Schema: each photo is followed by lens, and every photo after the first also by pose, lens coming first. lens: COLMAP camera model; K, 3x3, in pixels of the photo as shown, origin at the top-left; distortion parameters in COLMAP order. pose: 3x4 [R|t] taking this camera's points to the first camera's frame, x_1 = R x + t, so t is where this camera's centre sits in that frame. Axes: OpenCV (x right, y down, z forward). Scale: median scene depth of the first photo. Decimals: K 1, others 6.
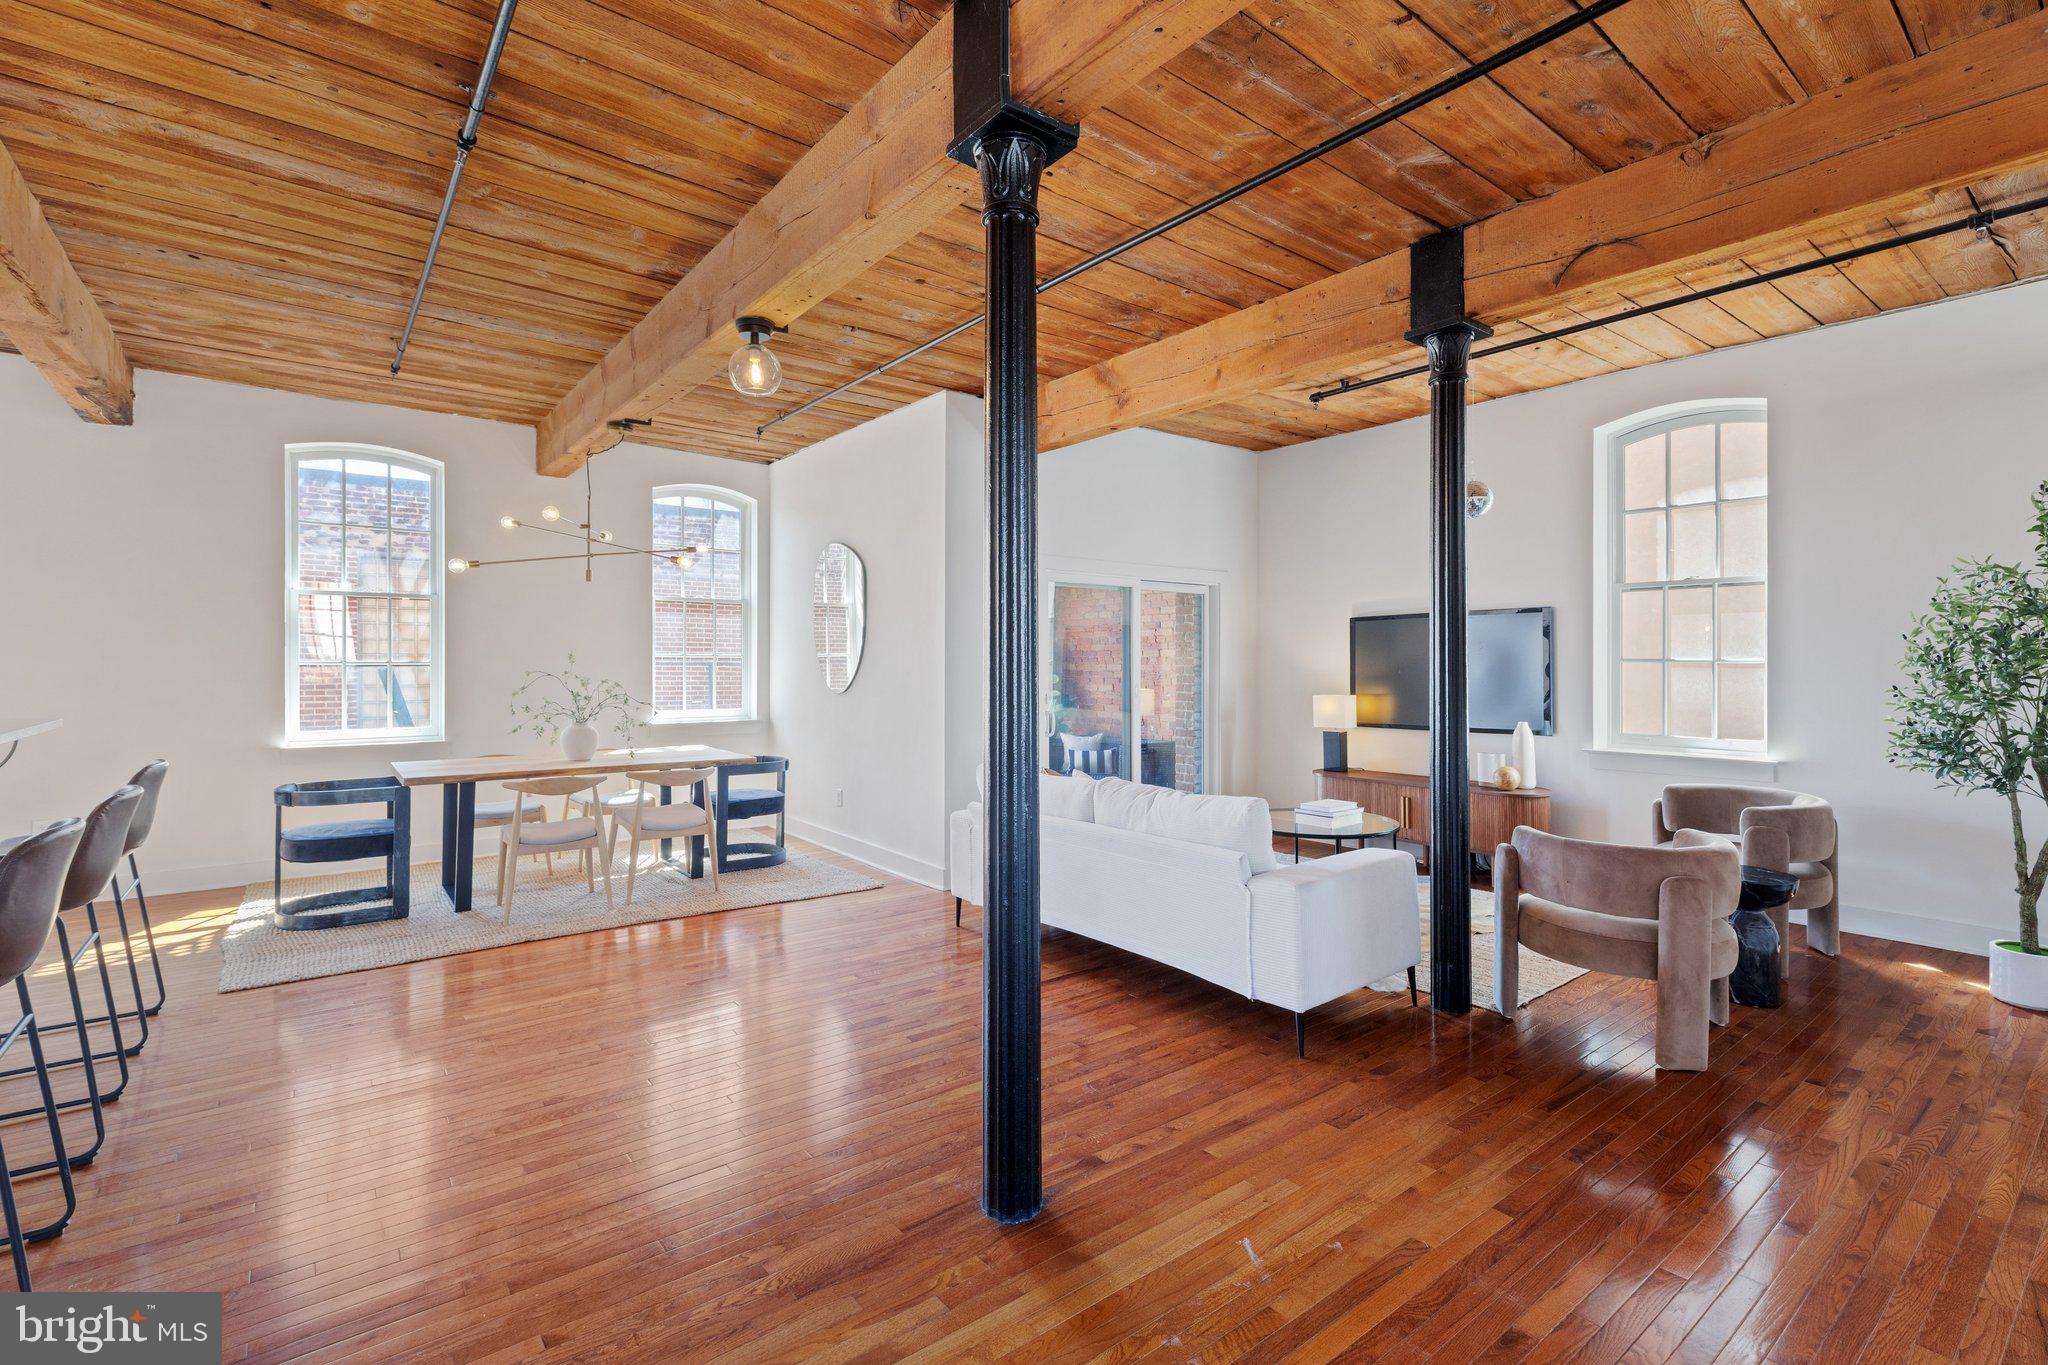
lens RADIAL K [[939.0, 0, 1046.8], [0, 939.0, 657.0], [0, 0, 1]] dist [0.015362, -0.000010]
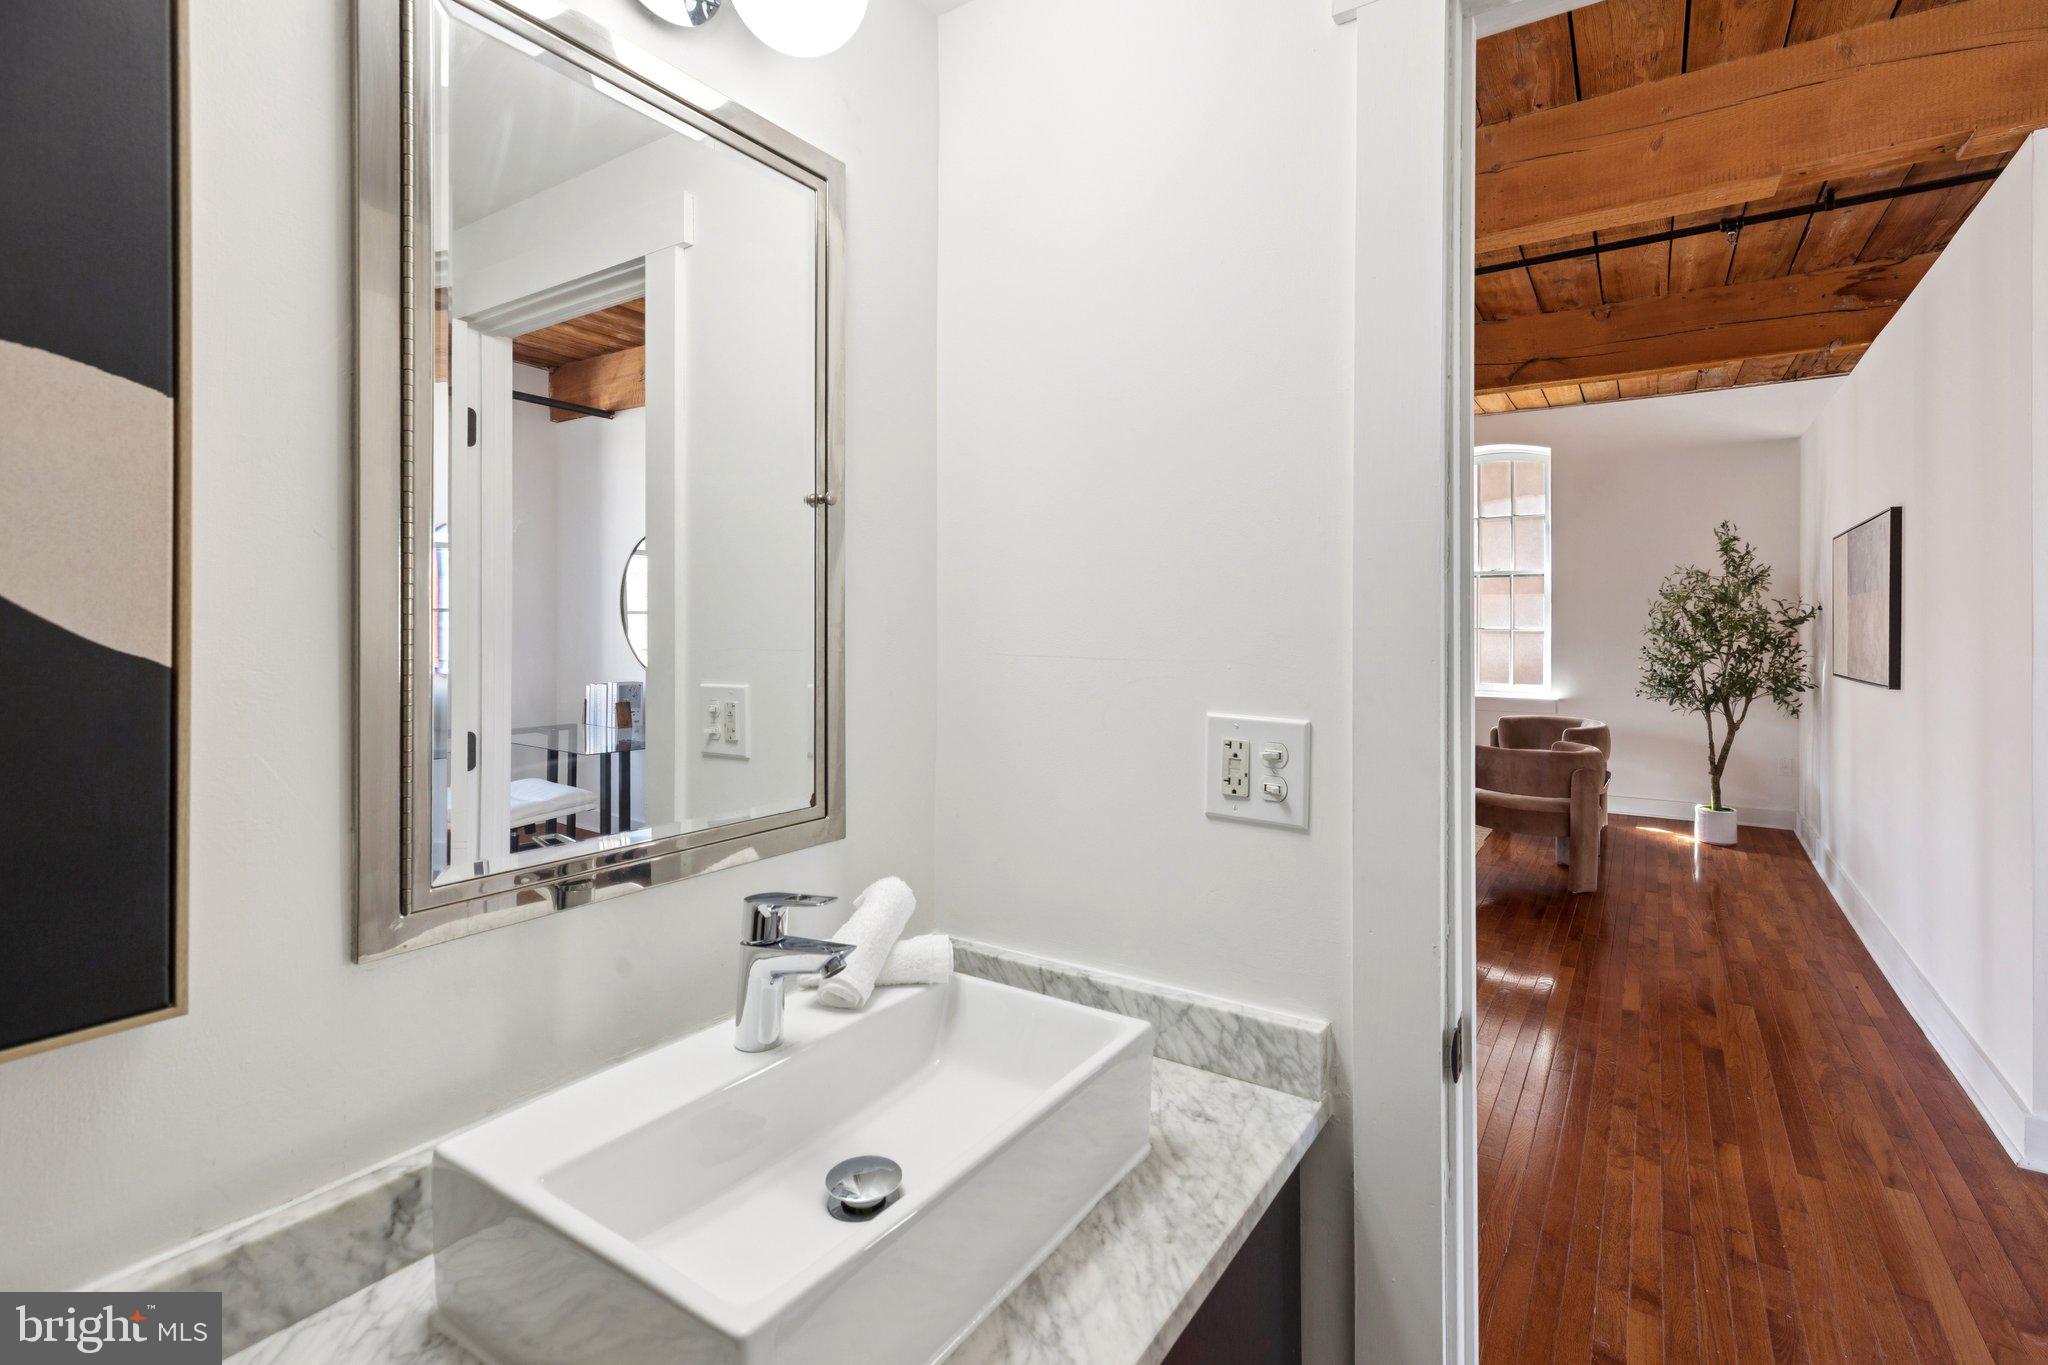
lens RADIAL K [[938.7, 0, 1052.6], [0, 938.7, 617.9], [0, 0, 1]] dist [0.002817, 0.000529]
pose [[0.952030, 0.005173, 0.305961, -0.365470], [-0.003575, 0.999977, -0.005784, -0.002983], [-0.305984, 0.004413, 0.952026, -0.119206]]
